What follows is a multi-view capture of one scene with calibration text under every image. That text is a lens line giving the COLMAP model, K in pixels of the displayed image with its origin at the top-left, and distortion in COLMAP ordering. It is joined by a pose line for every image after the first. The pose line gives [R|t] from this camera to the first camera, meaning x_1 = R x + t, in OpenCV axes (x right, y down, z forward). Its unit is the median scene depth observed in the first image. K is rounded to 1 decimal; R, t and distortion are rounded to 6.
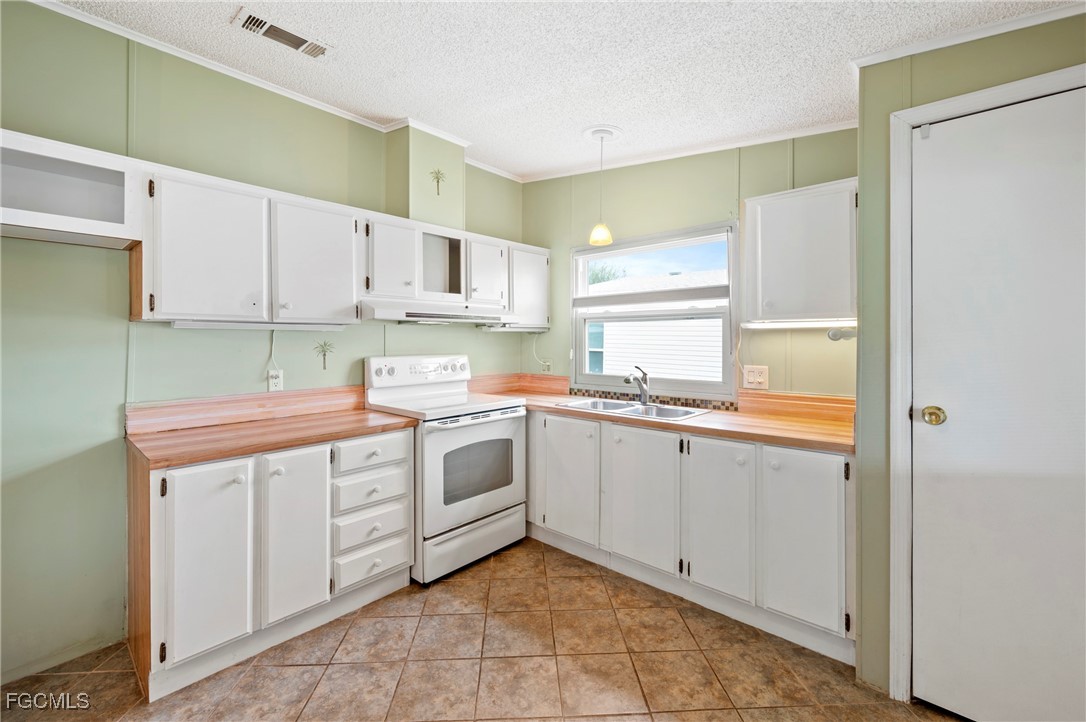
lens RADIAL K [[456.5, 0, 540.2], [0, 456.5, 342.5], [0, 0, 1]] dist [-0.000730, -0.000033]
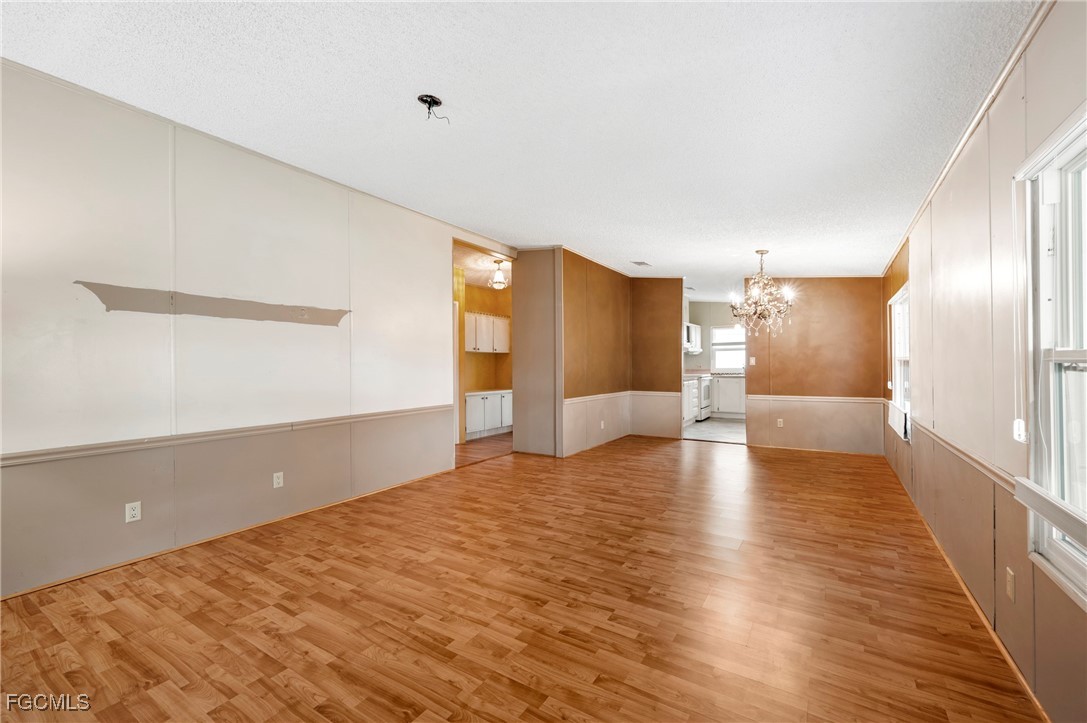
lens RADIAL K [[437.8, 0, 543.5], [0, 437.8, 361.5], [0, 0, 1]] dist [0.001471, 0.000139]
pose [[0.986053, -0.000912, 0.166428, -2.100717], [0.002912, 0.999926, -0.011770, 0.077382], [-0.166406, 0.012090, 0.985983, -2.320114]]
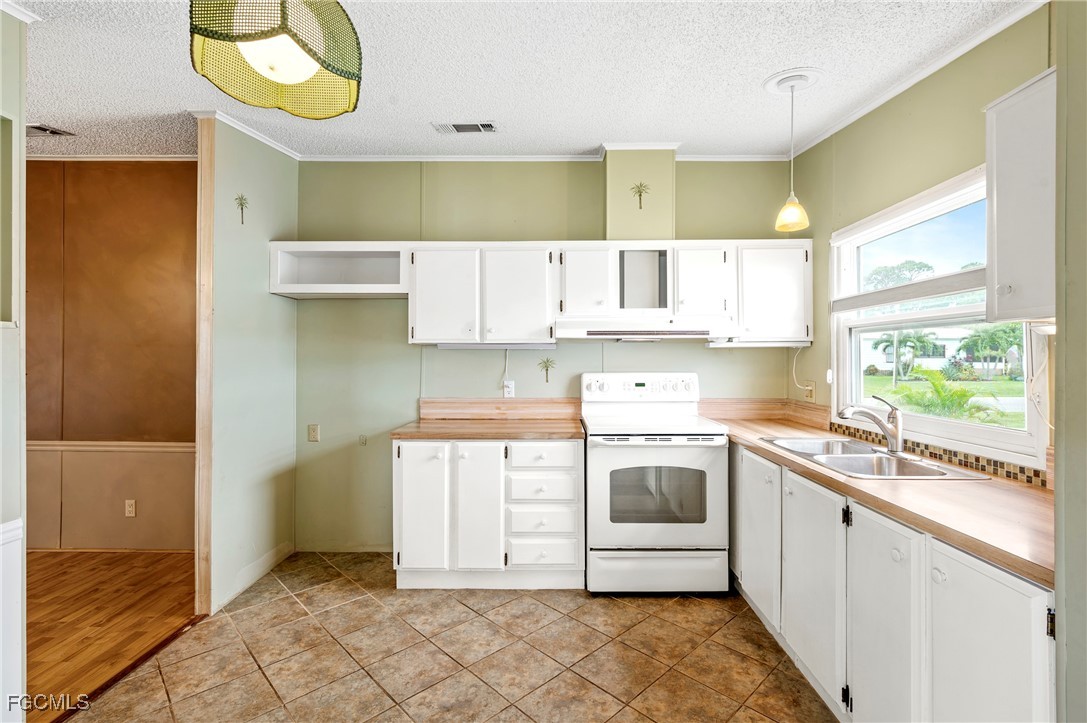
lens RADIAL K [[497.6, 0, 551.3], [0, 497.6, 358.7], [0, 0, 1]] dist [0.001388, 0.000111]
pose [[0.662648, 0.002450, -0.748927, 0.521160], [-0.004789, 0.999988, -0.000966, -0.000004], [0.748916, 0.004226, 0.662652, 0.176698]]
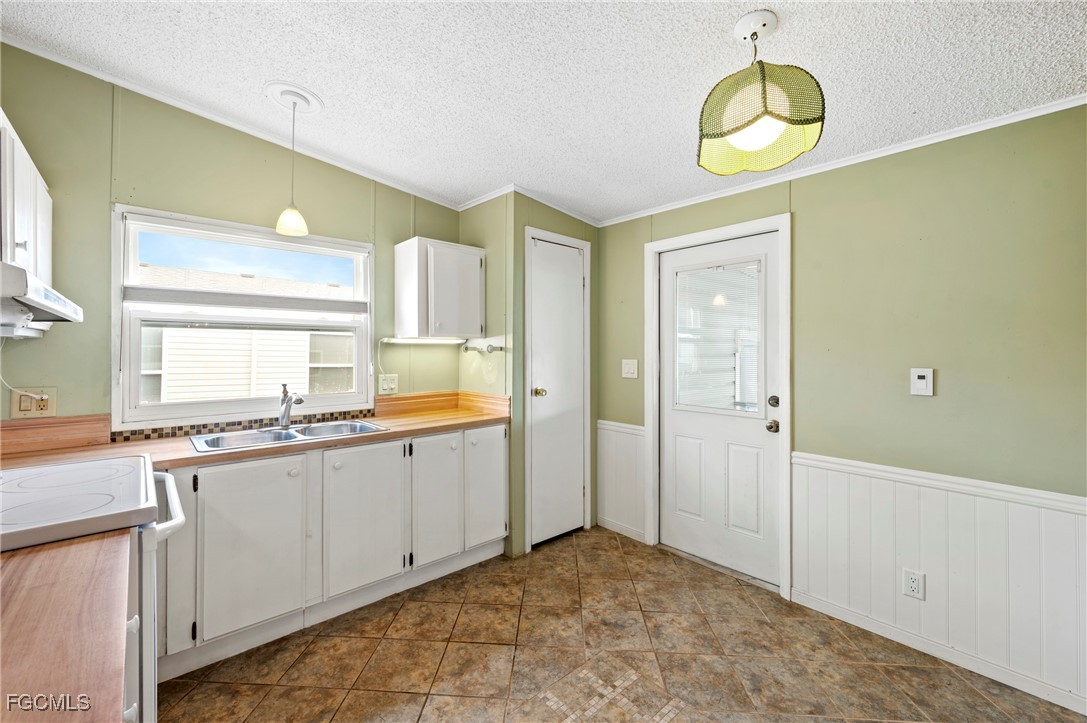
lens RADIAL K [[443.5, 0, 530.5], [0, 443.5, 353.1], [0, 0, 1]] dist [0.000654, 0.000103]
pose [[0.114414, -0.003709, 0.993426, -0.644696], [0.005832, 0.999978, 0.003061, -0.005903], [-0.993416, 0.005443, 0.114433, 0.531698]]
